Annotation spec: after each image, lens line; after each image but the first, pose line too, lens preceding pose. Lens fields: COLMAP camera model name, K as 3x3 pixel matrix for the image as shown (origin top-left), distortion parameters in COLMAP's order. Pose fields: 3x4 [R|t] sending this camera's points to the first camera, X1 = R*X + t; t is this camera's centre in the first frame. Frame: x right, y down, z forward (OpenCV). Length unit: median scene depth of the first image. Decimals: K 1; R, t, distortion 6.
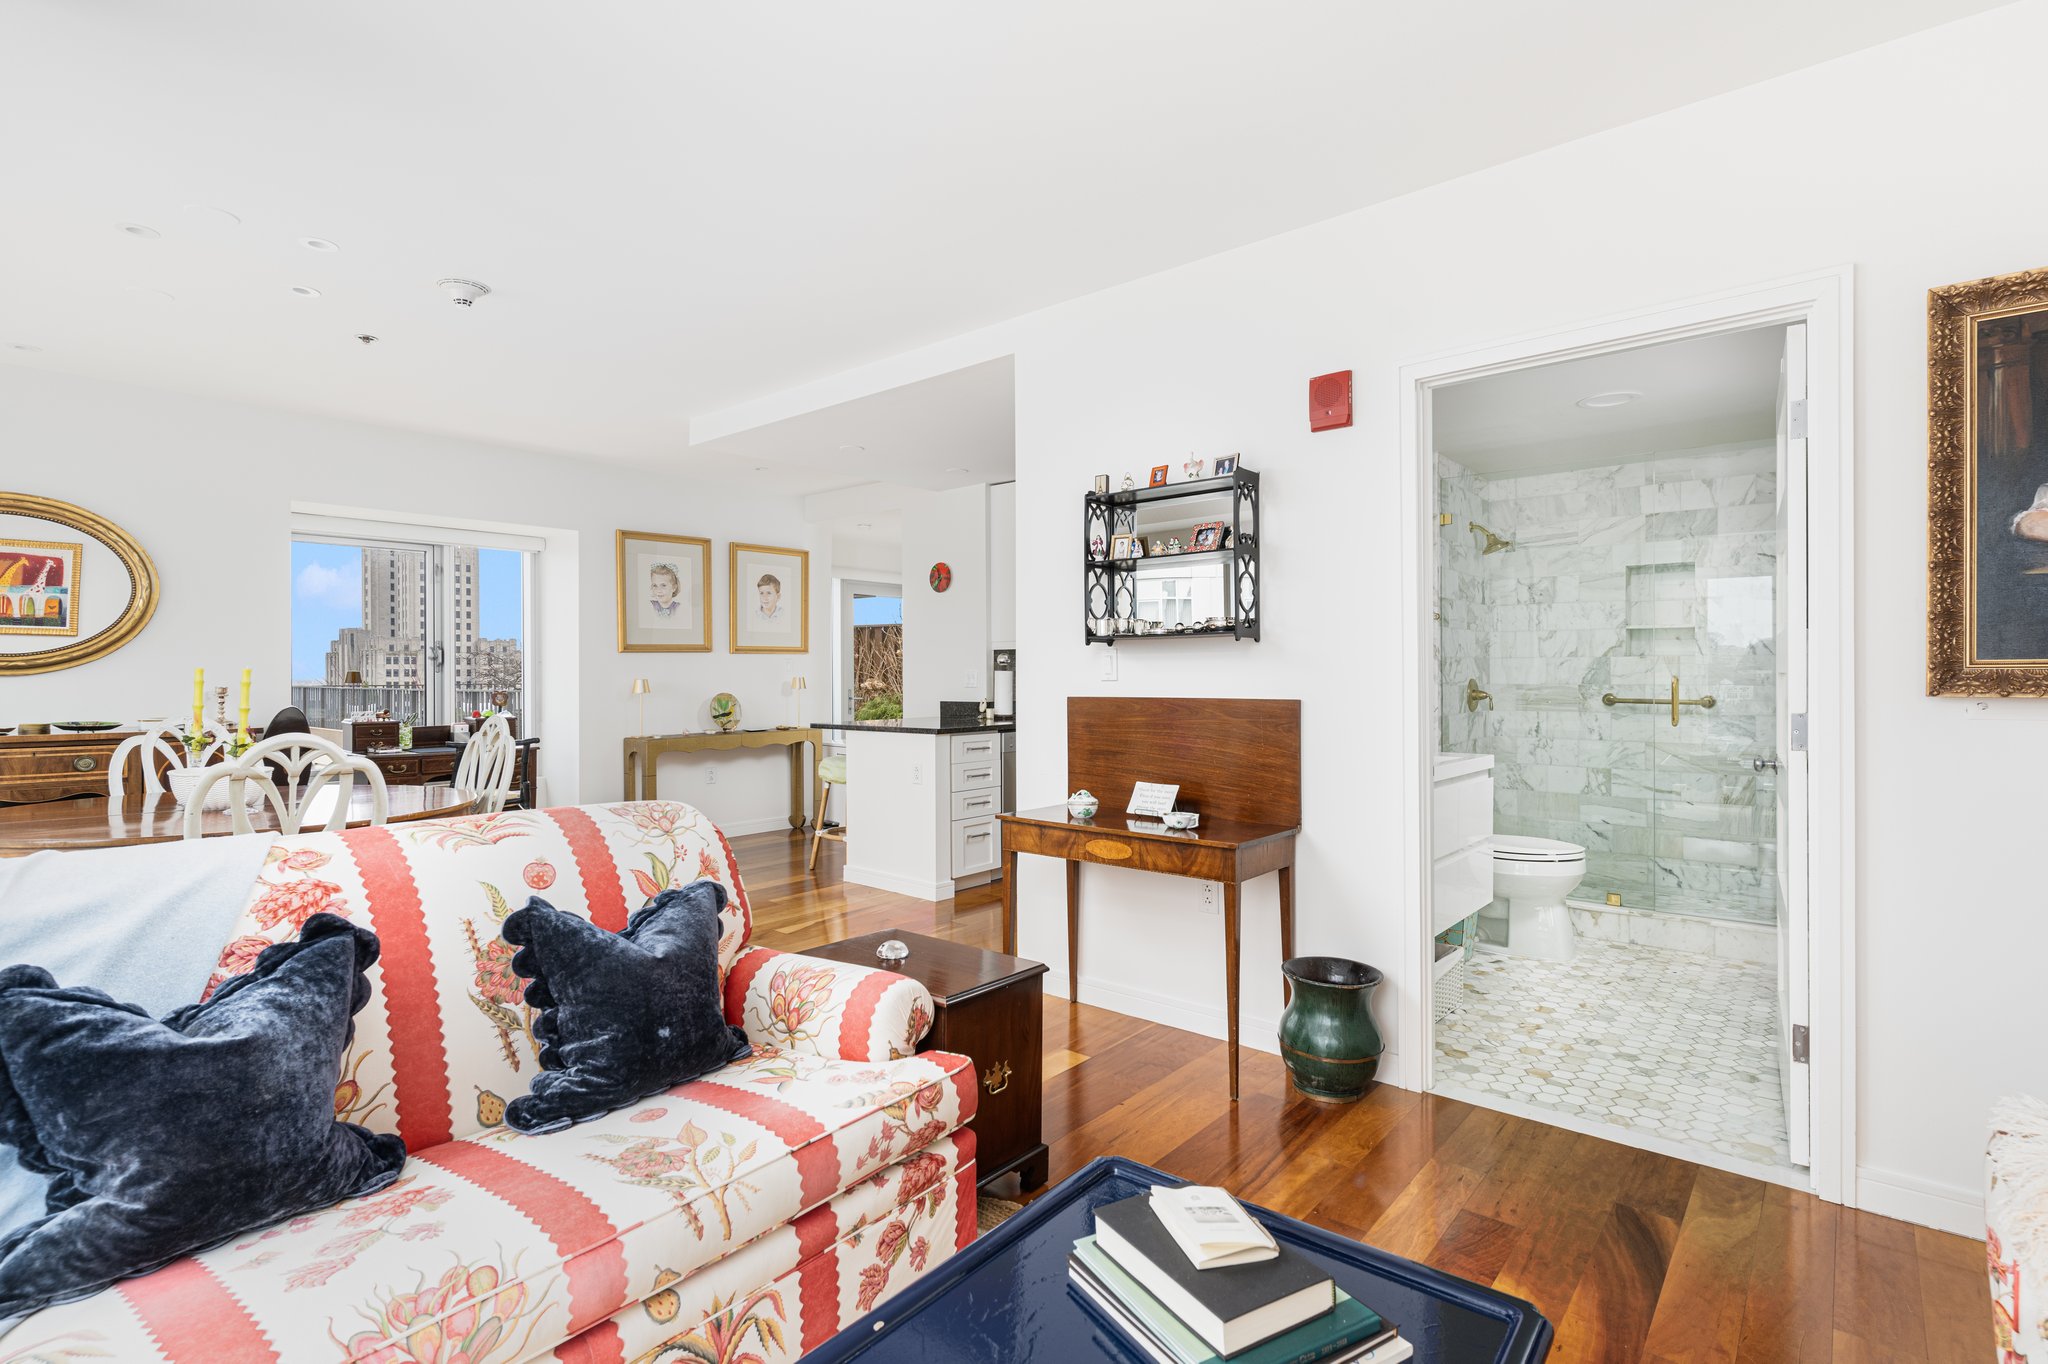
lens RADIAL K [[978.8, 0, 1027.8], [0, 978.8, 686.7], [0, 0, 1]] dist [0.000097, 0.000796]
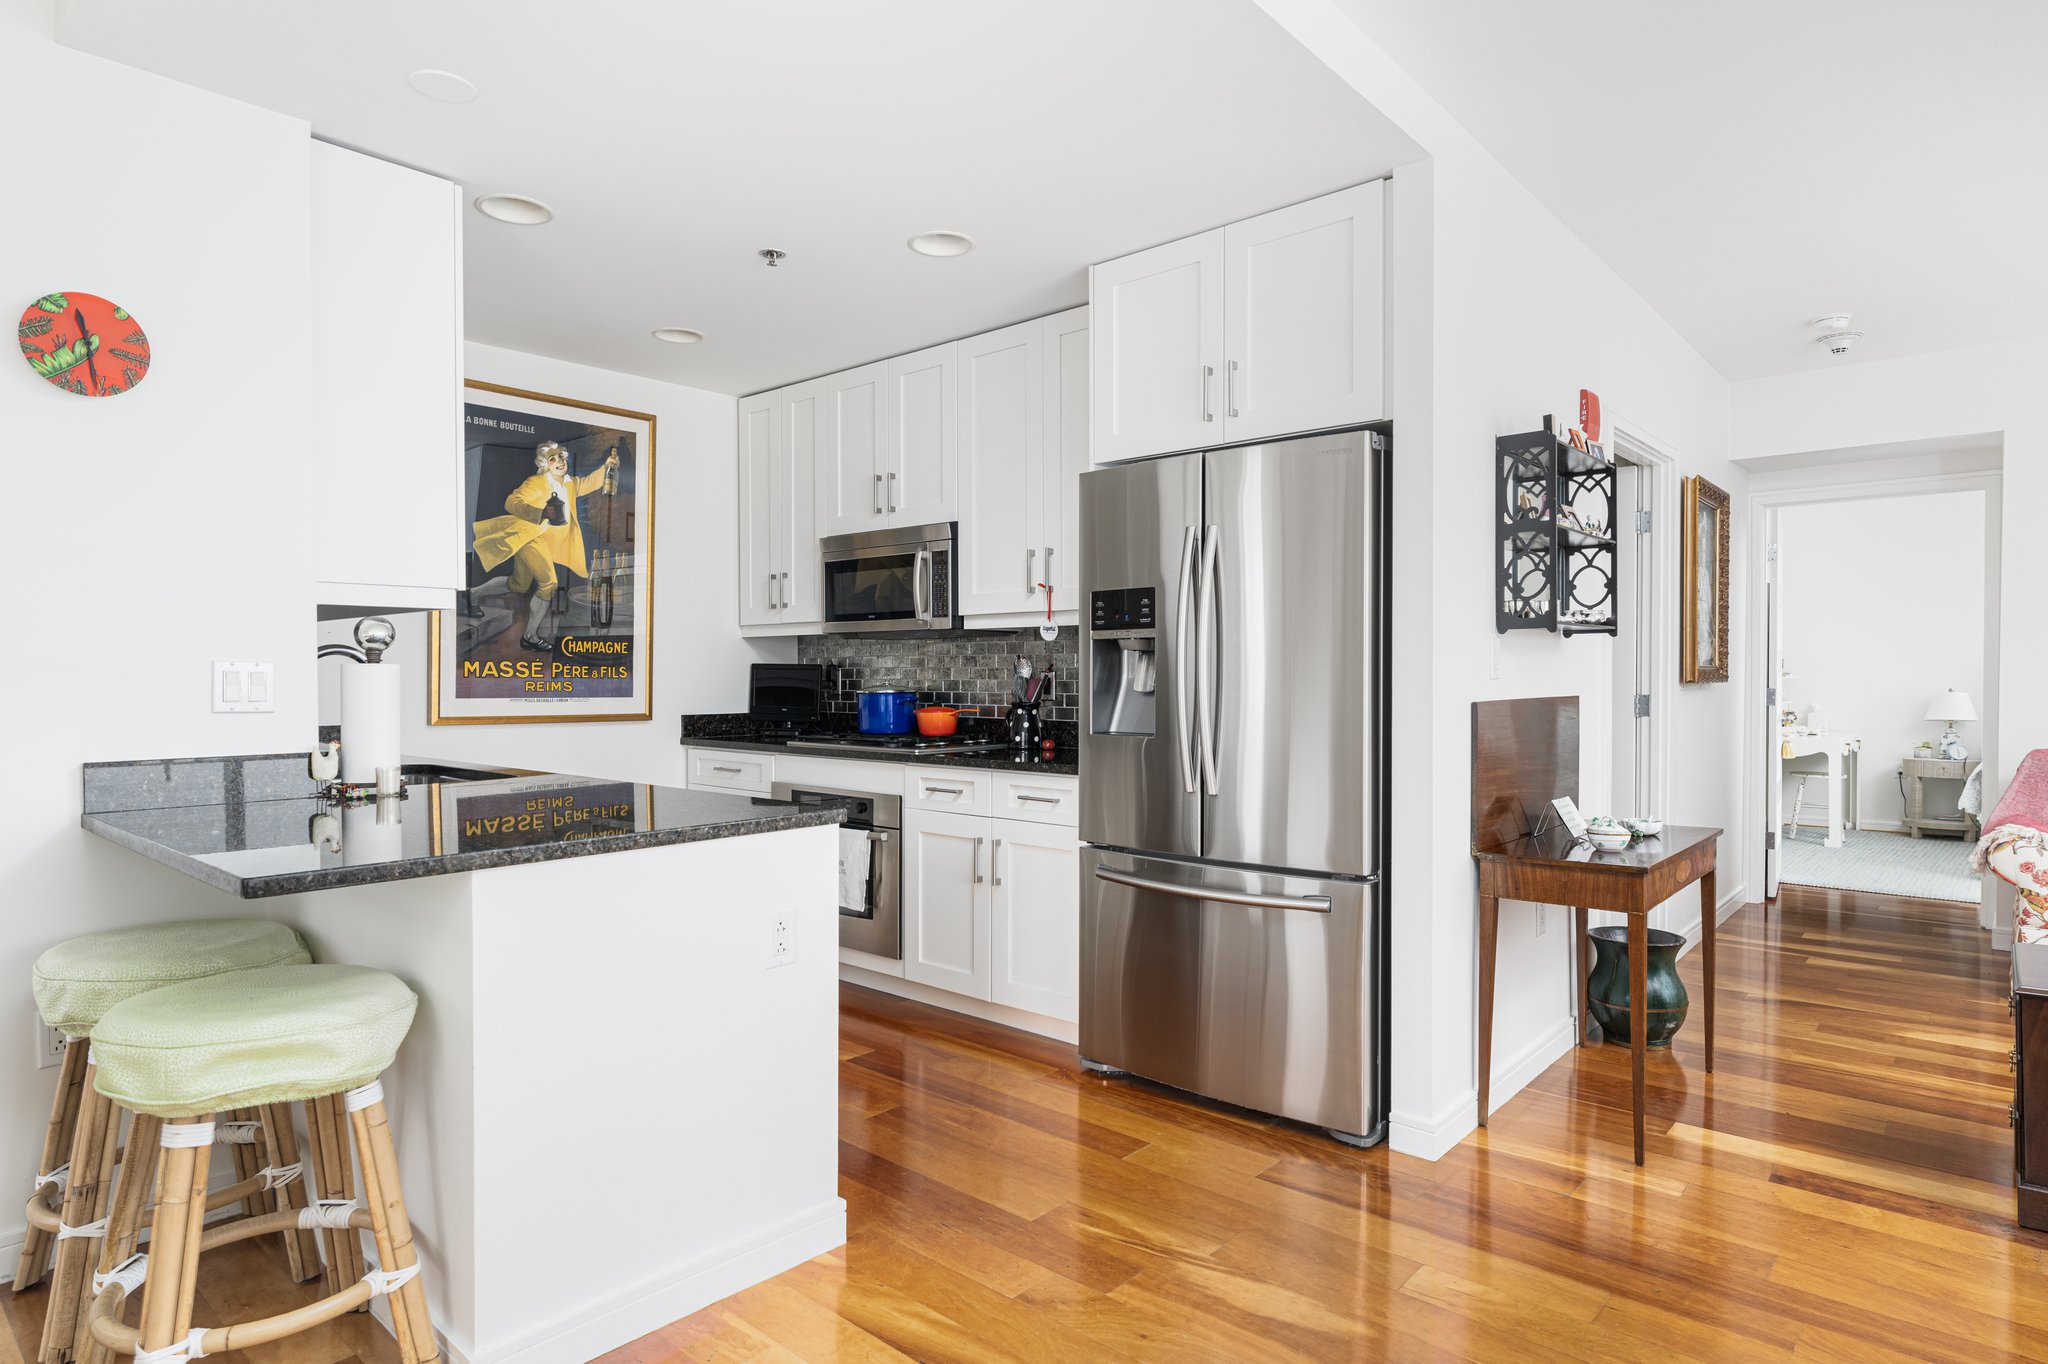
lens RADIAL K [[1151.6, 0, 1024.0], [0, 1151.6, 682.0], [0, 0, 1]] dist [-0.004564, 0.002338]
pose [[0.021397, -0.002195, 0.999769, -0.455308], [0.014486, 0.999893, 0.001886, -0.006823], [-0.999666, 0.014442, 0.021426, 0.750902]]
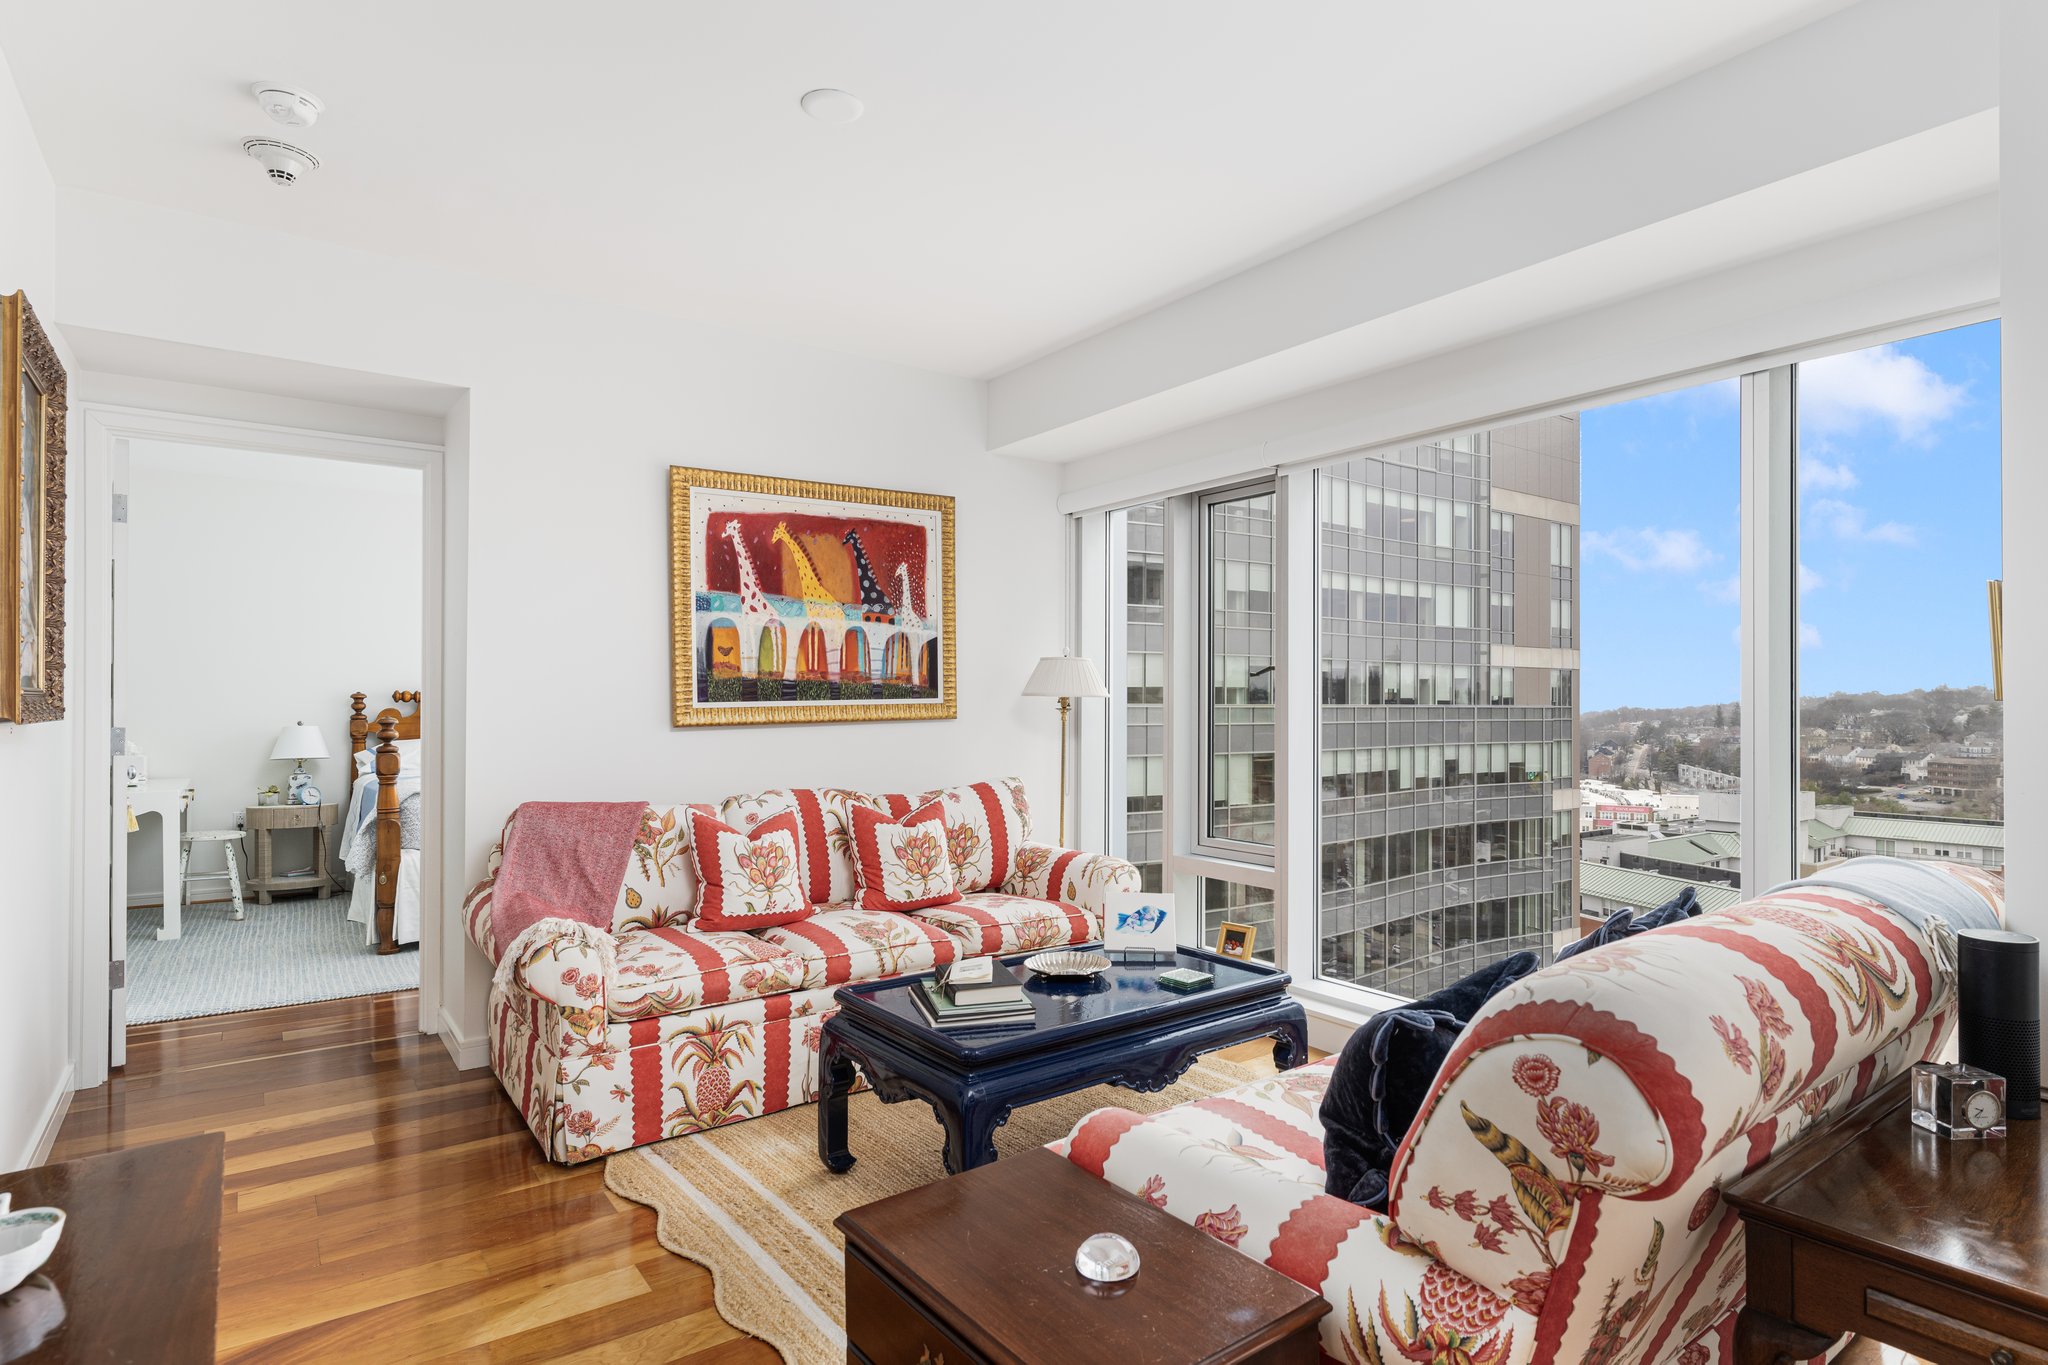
lens RADIAL K [[1082.8, 0, 1031.6], [0, 1082.8, 701.2], [0, 0, 1]] dist [-0.004088, 0.001031]
pose [[-0.969371, 0.003275, 0.245578, -0.113435], [0.005424, 0.999953, 0.008076, -0.006080], [-0.245540, 0.009160, -0.969343, 0.590197]]
